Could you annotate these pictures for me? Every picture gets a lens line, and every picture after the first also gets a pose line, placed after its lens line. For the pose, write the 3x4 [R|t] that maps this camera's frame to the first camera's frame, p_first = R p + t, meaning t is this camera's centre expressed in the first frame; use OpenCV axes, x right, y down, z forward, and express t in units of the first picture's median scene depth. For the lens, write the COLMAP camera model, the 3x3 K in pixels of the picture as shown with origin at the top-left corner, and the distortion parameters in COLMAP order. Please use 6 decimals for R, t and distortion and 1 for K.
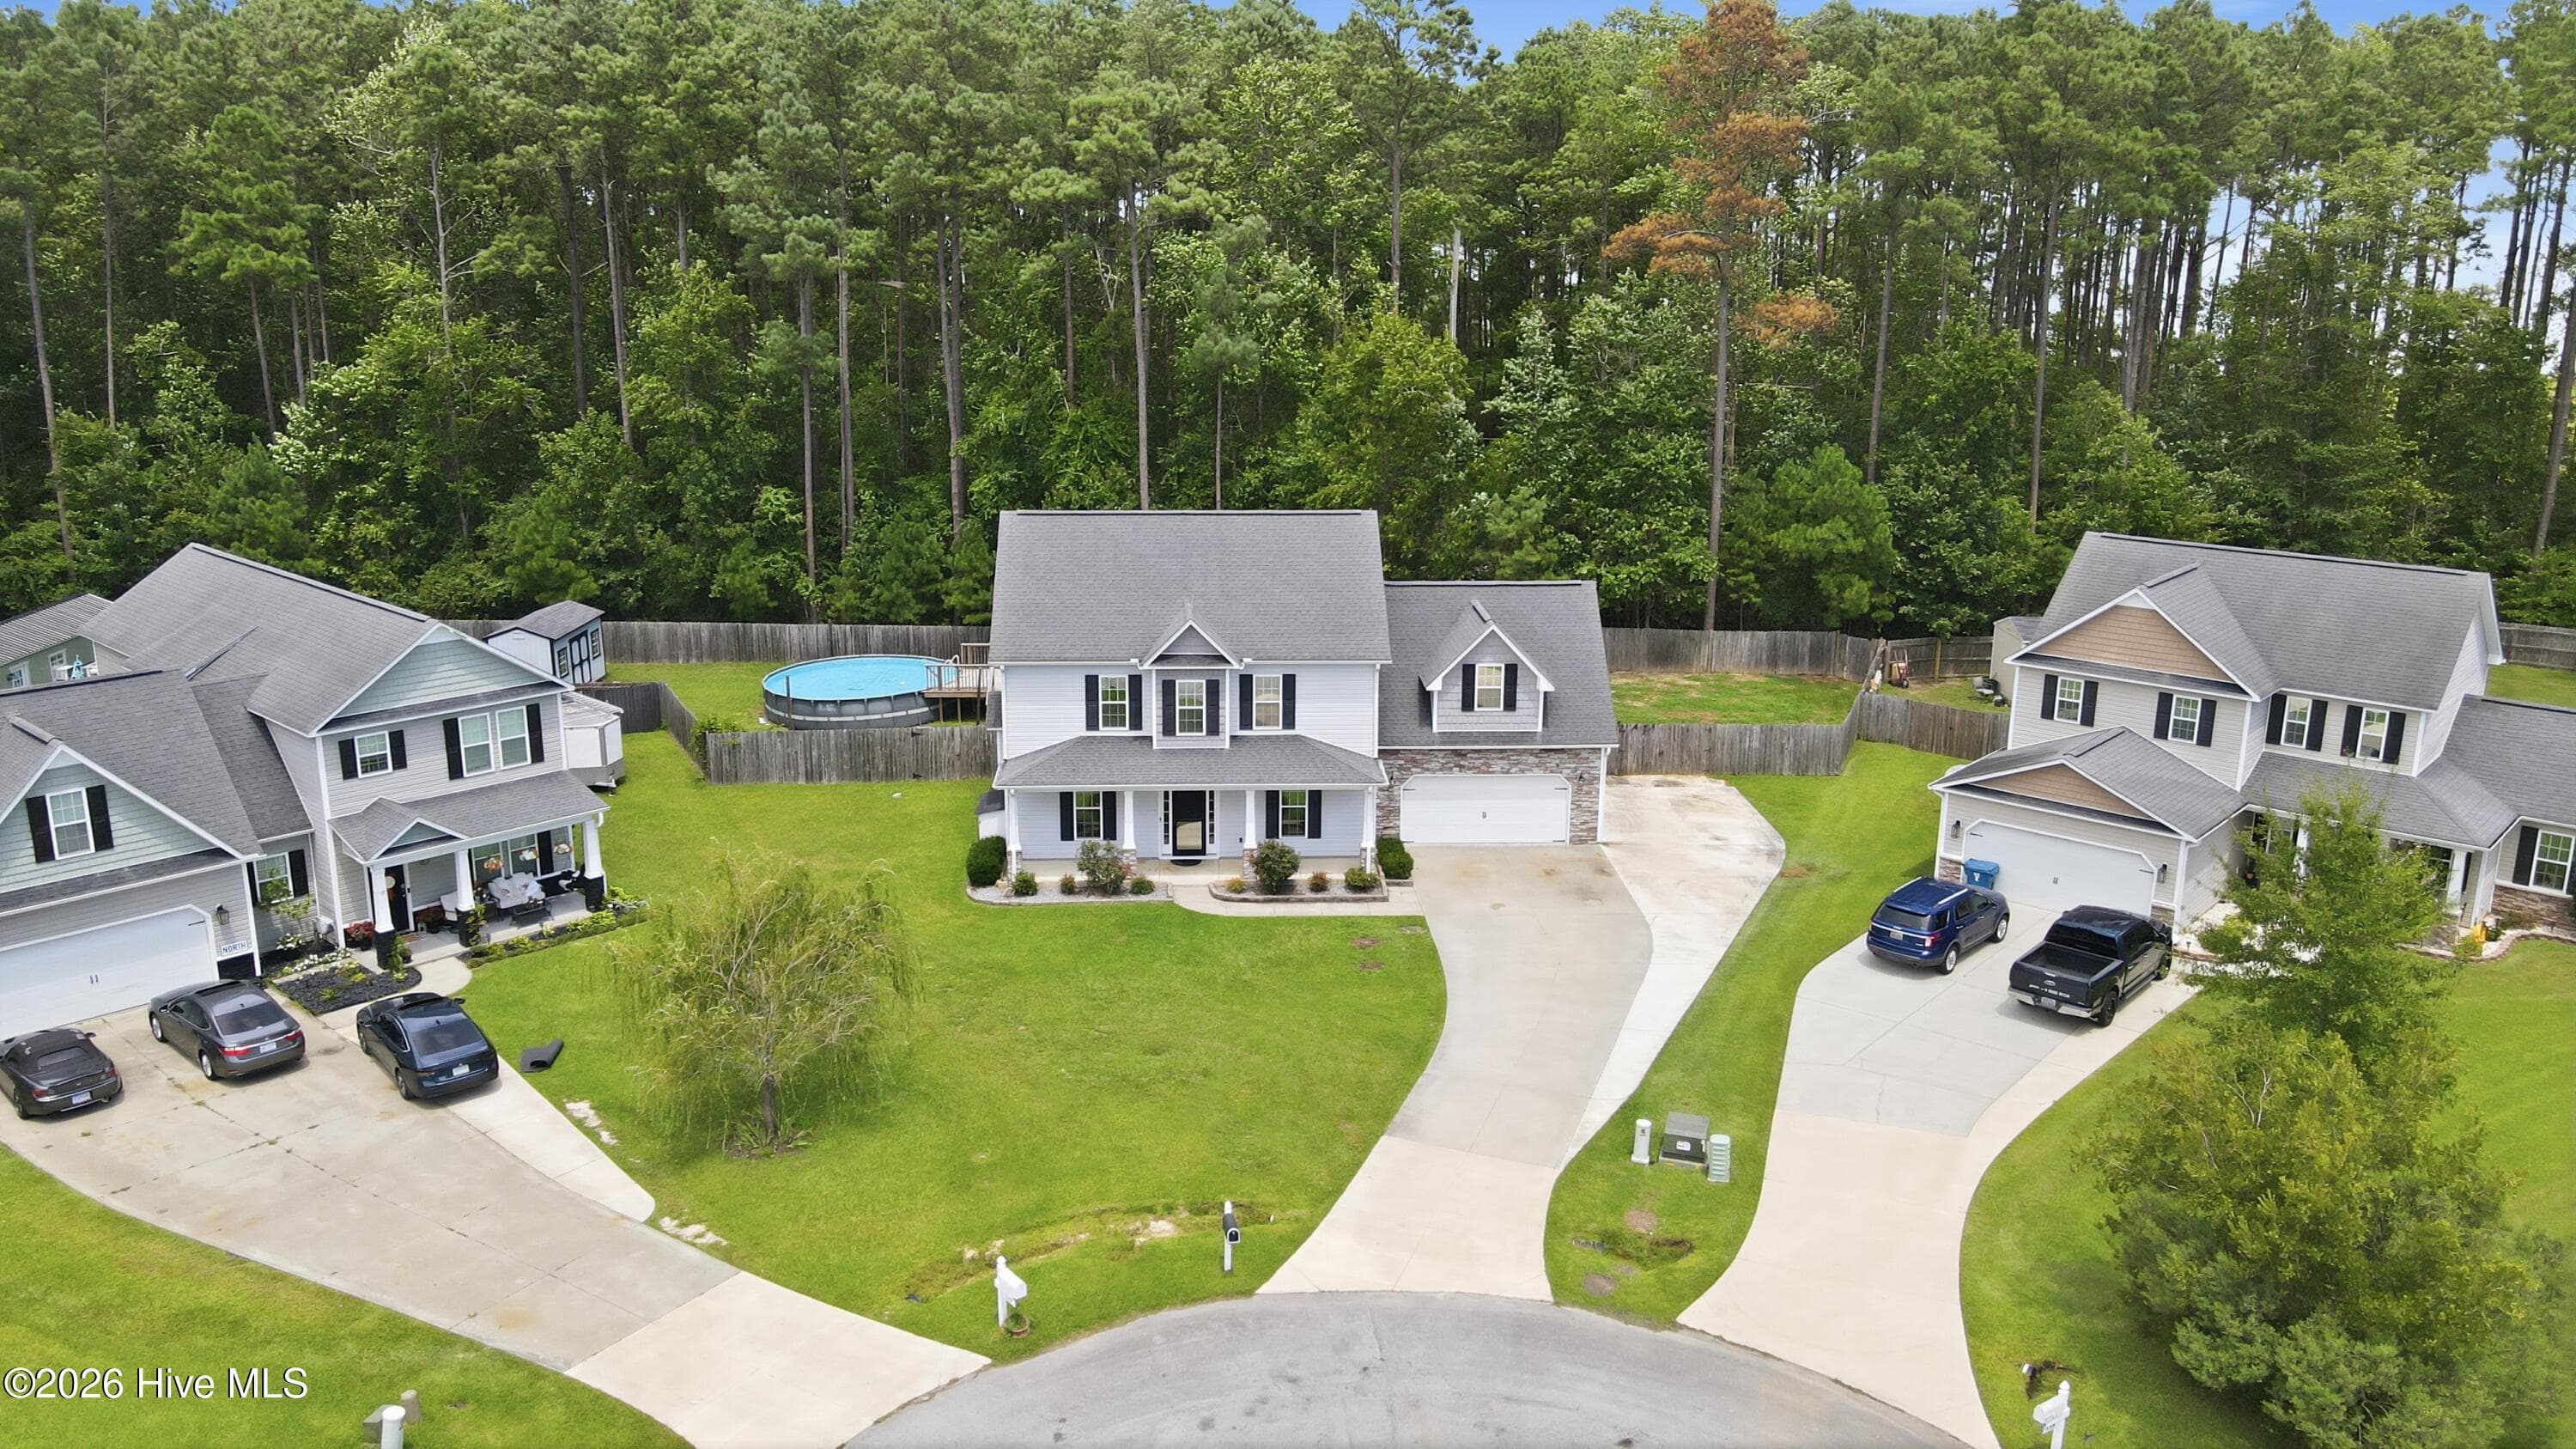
lens RADIAL K [[1926.8, 0, 1297.7], [0, 1926.8, 730.5], [0, 0, 1]] dist [0.005911, 0.008797]
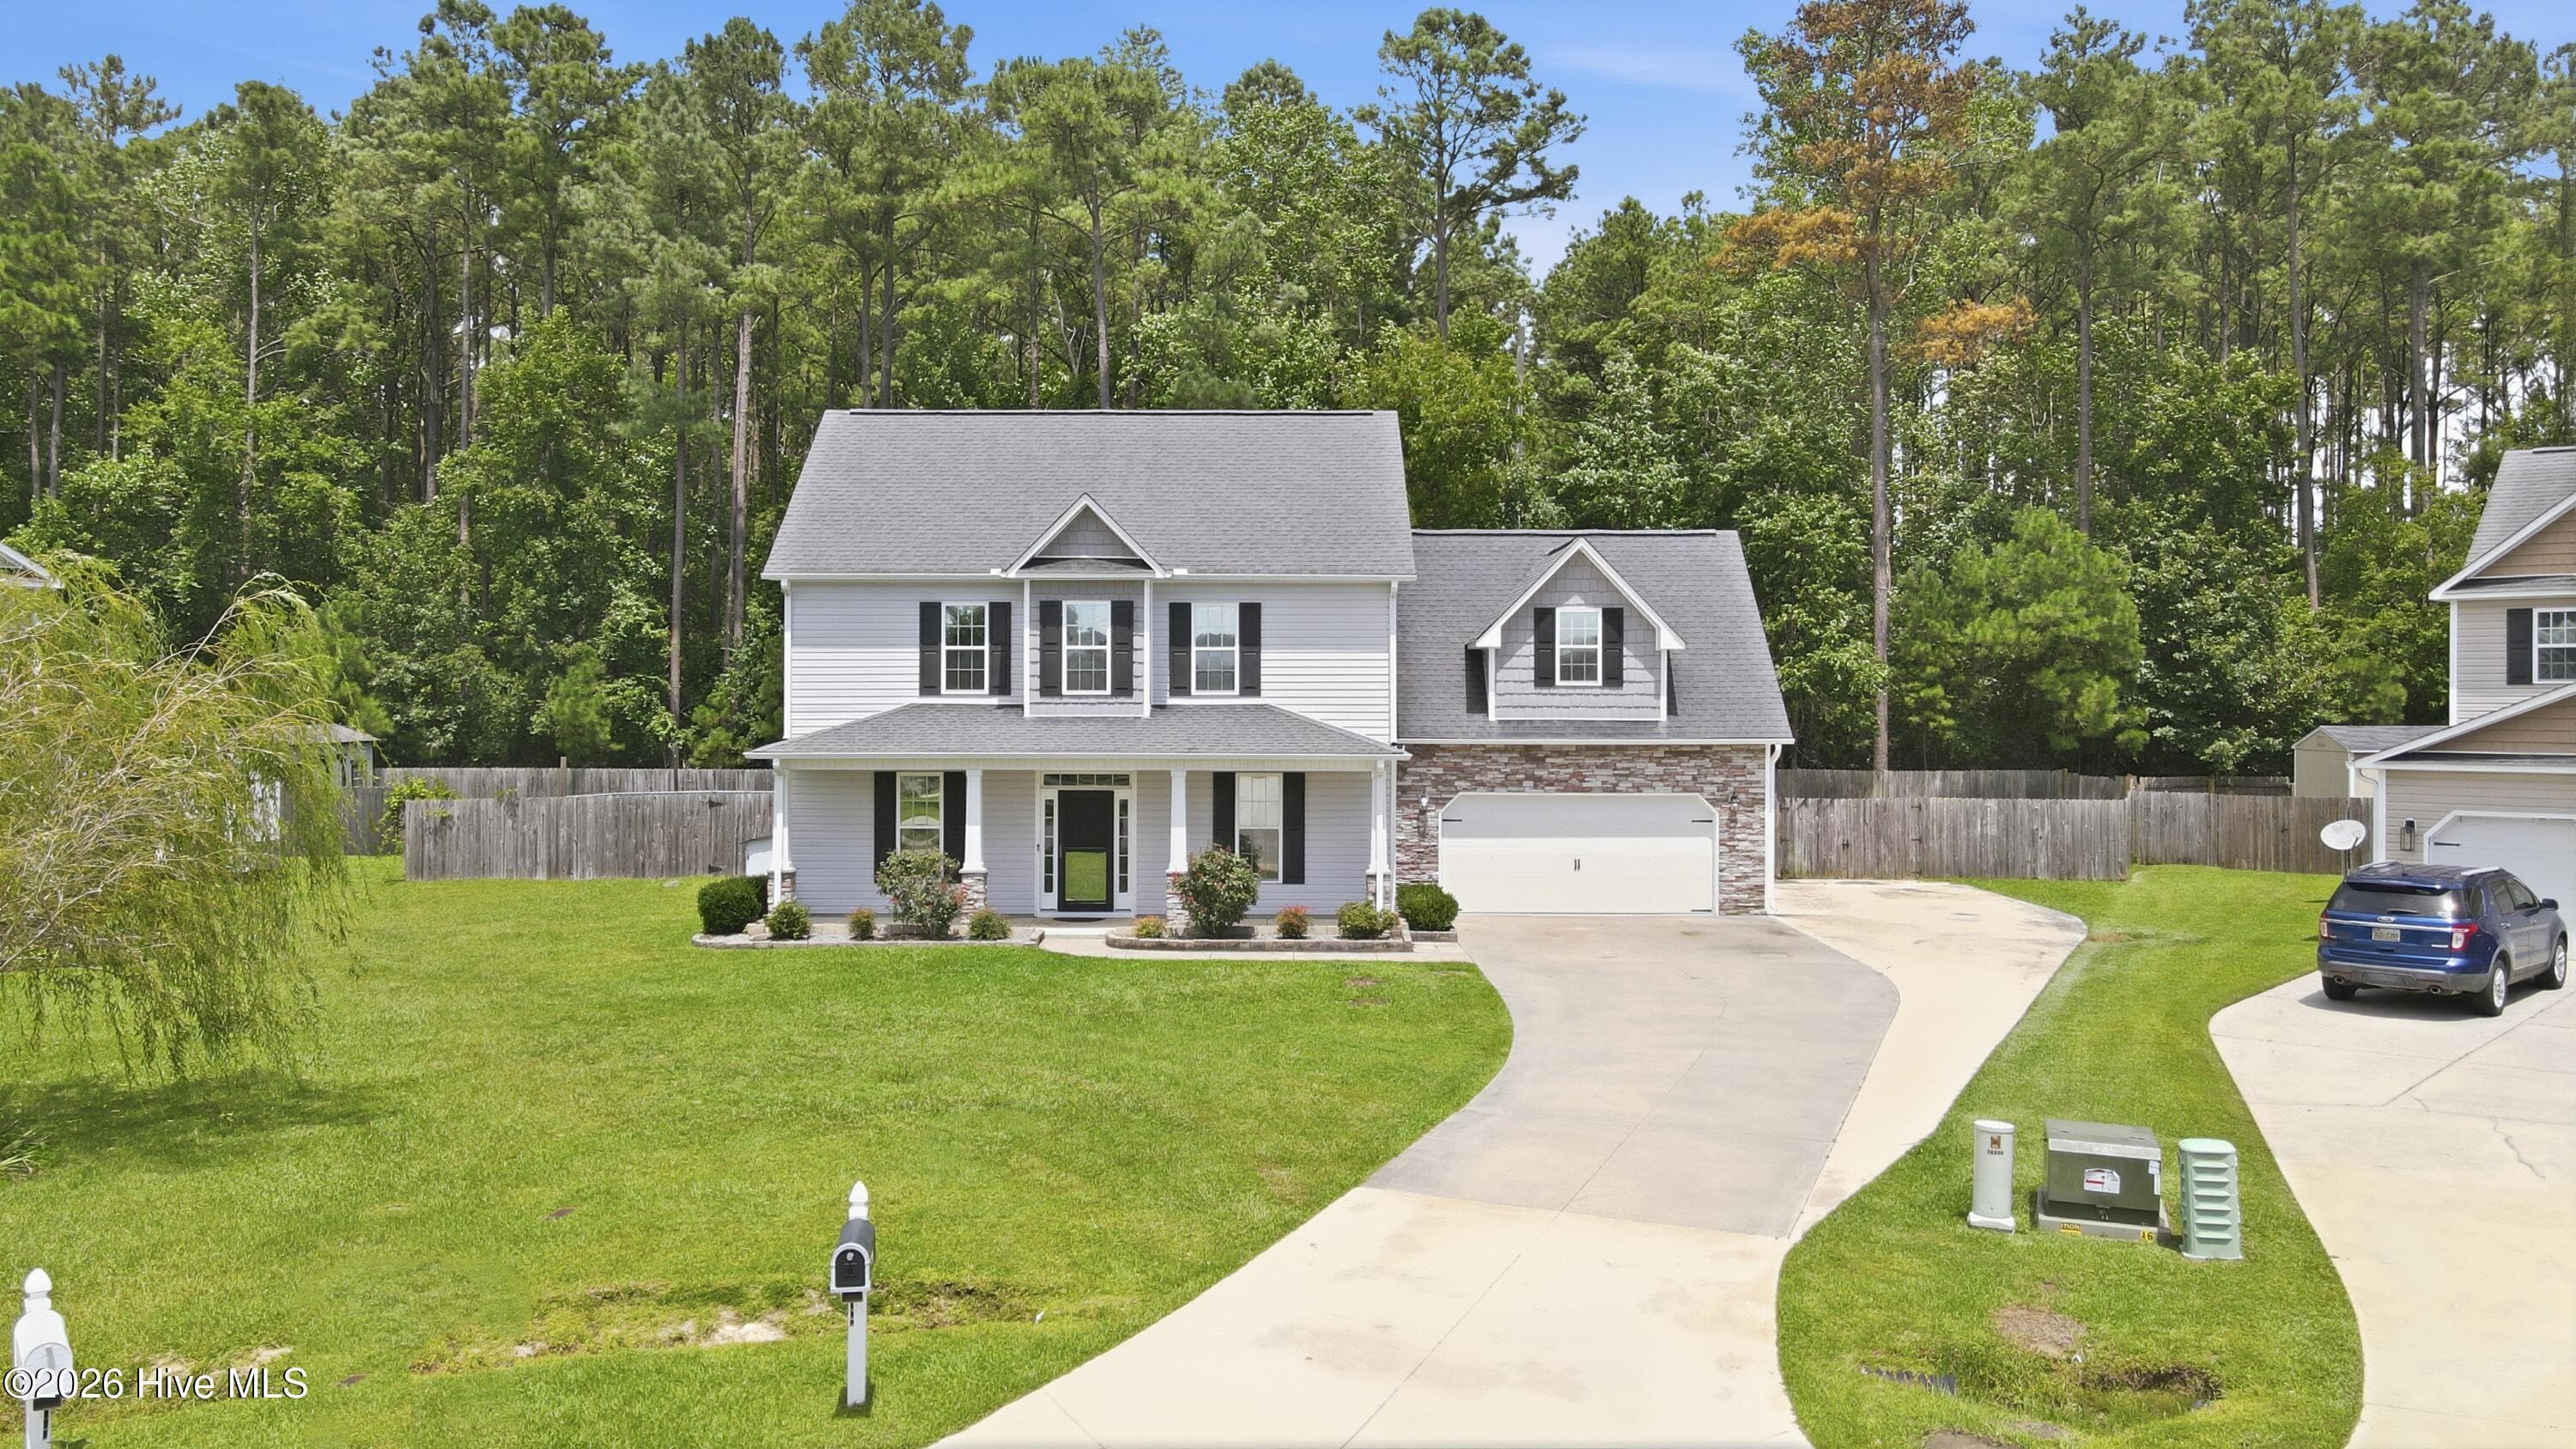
lens RADIAL K [[1926.8, 0, 1284.3], [0, 1926.8, 726.2], [0, 0, 1]] dist [0.005911, 0.008797]
pose [[0.998786, -0.005194, -0.048985, 0.036069], [-0.006831, 0.970213, -0.242156, 0.156555], [0.048784, 0.242197, 0.969000, 0.410802]]
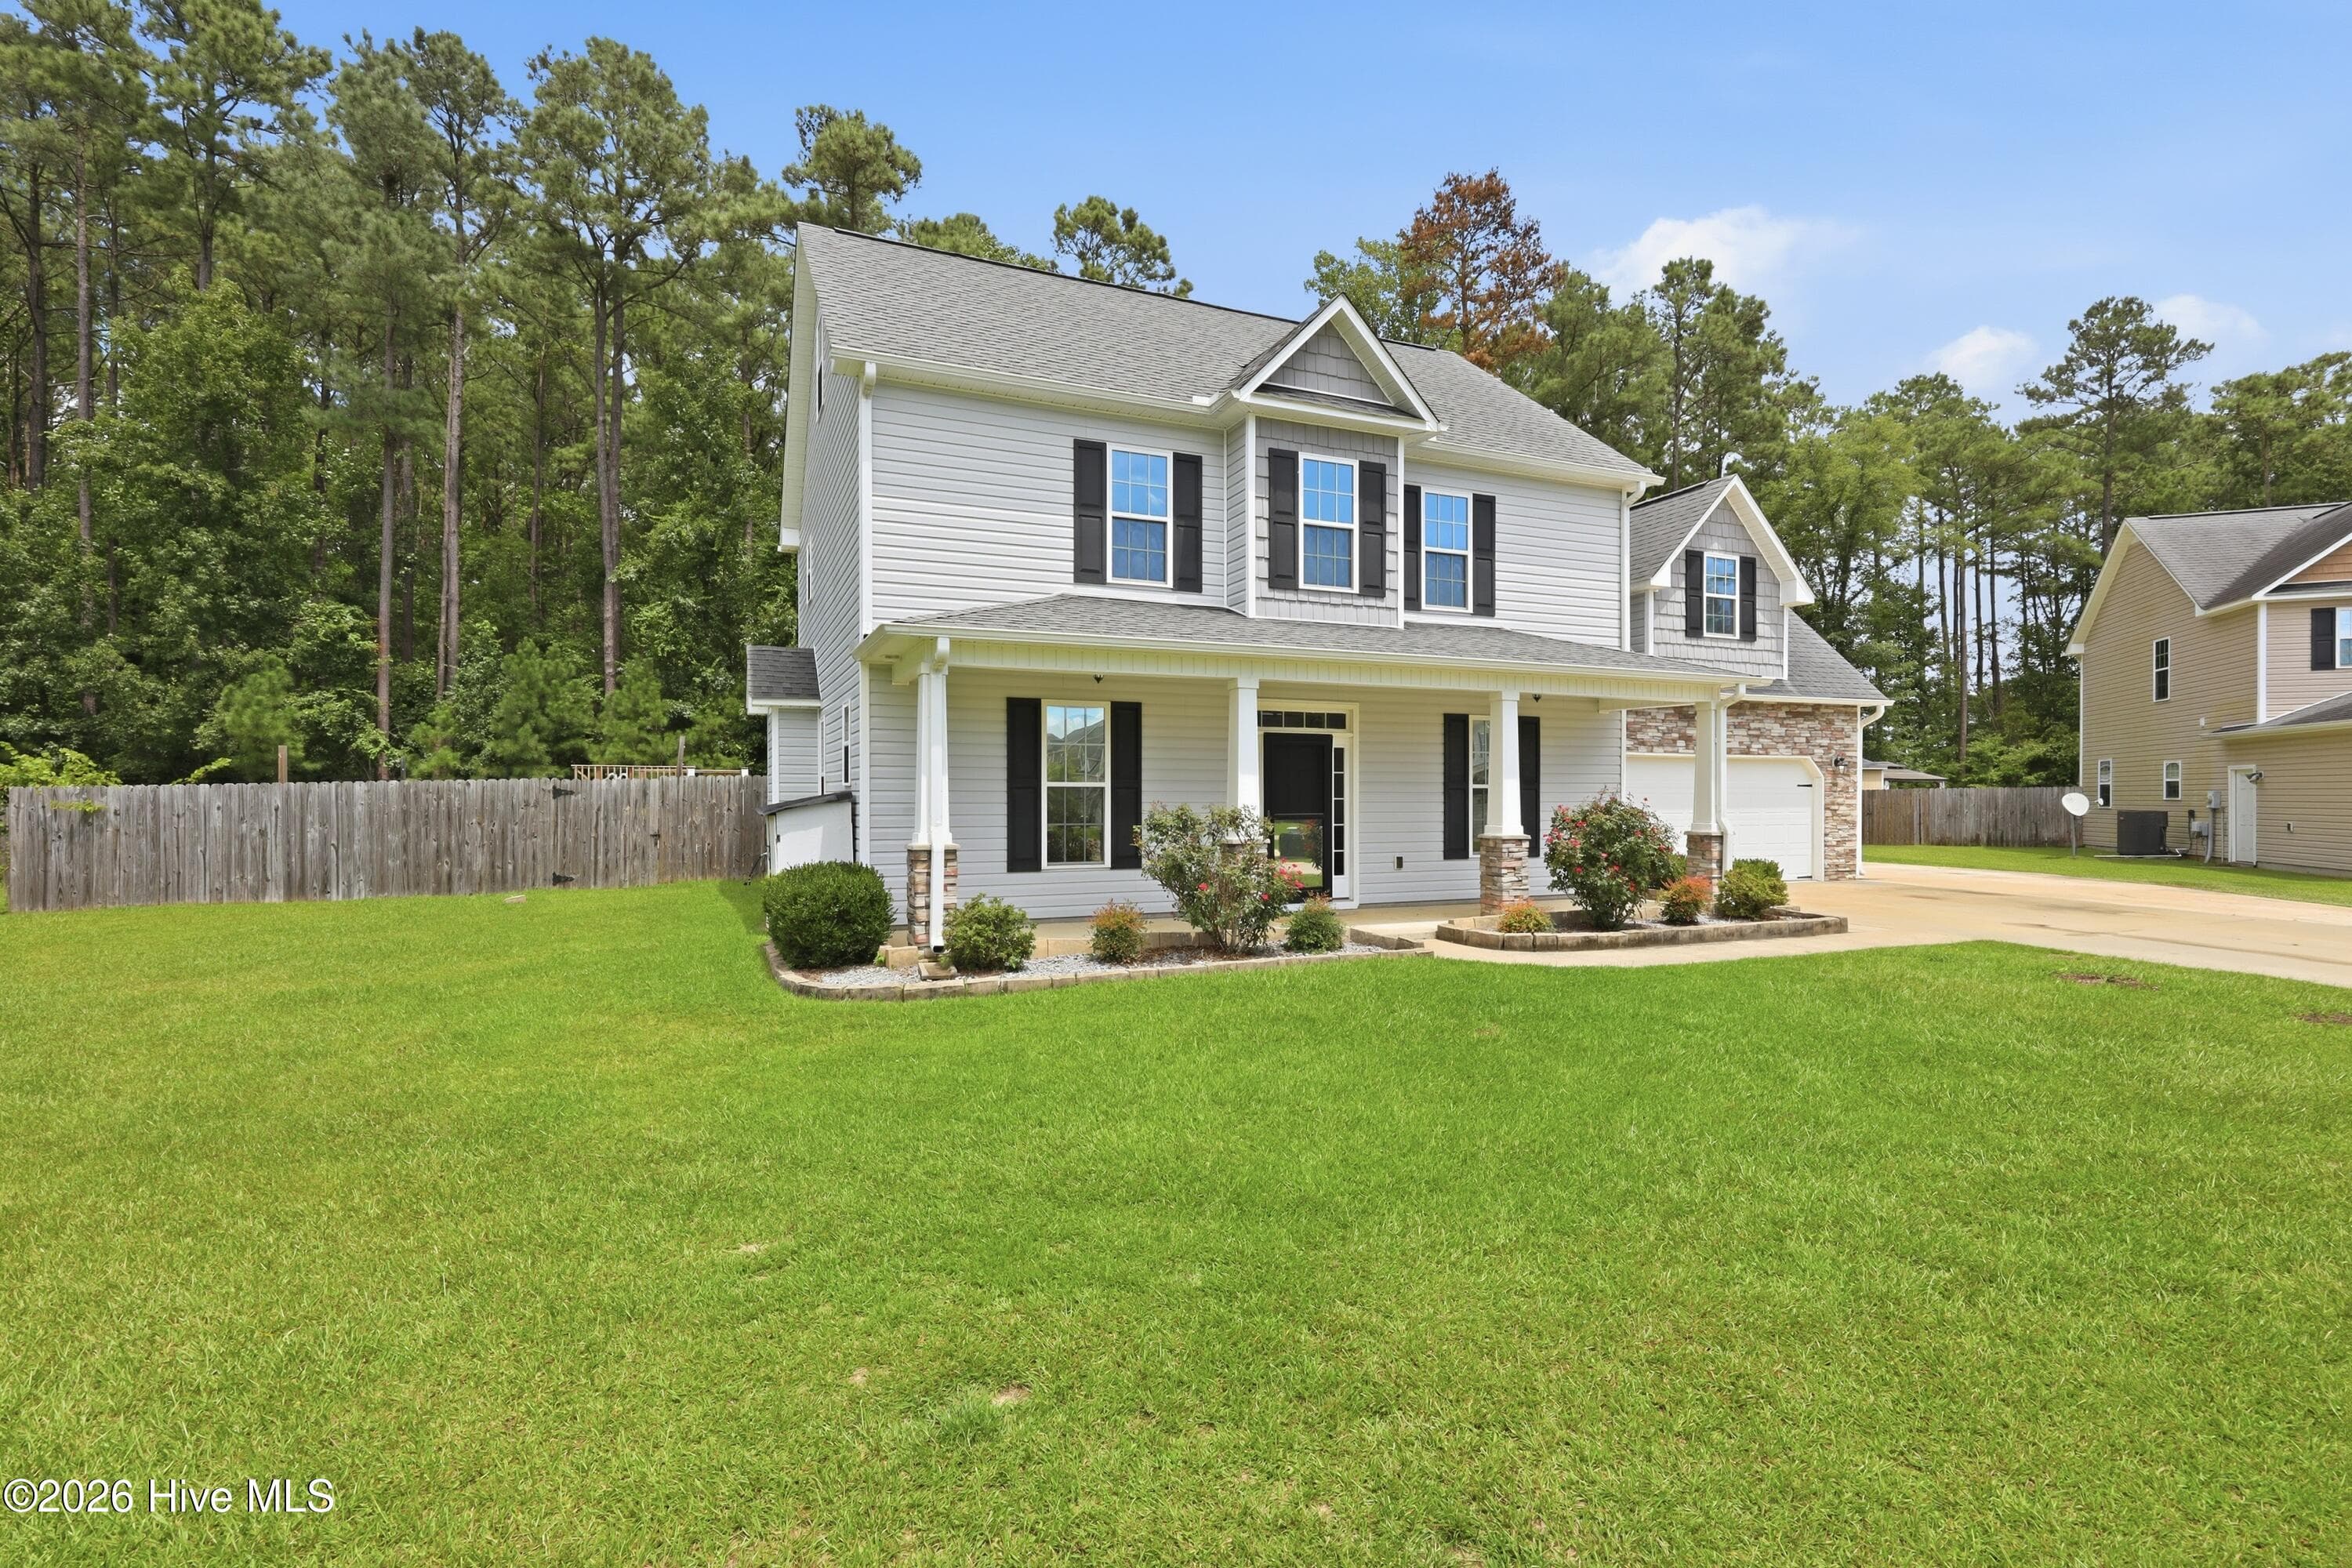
lens RADIAL K [[1078.9, 0, 1194.2], [0, 1078.9, 810.4], [0, 0, 1]] dist [0.007320, -0.003523]
pose [[0.936062, -0.013801, 0.351564, -0.165341], [0.097385, 0.970353, -0.221202, 0.097505], [-0.338088, 0.241296, 0.909655, 0.794364]]
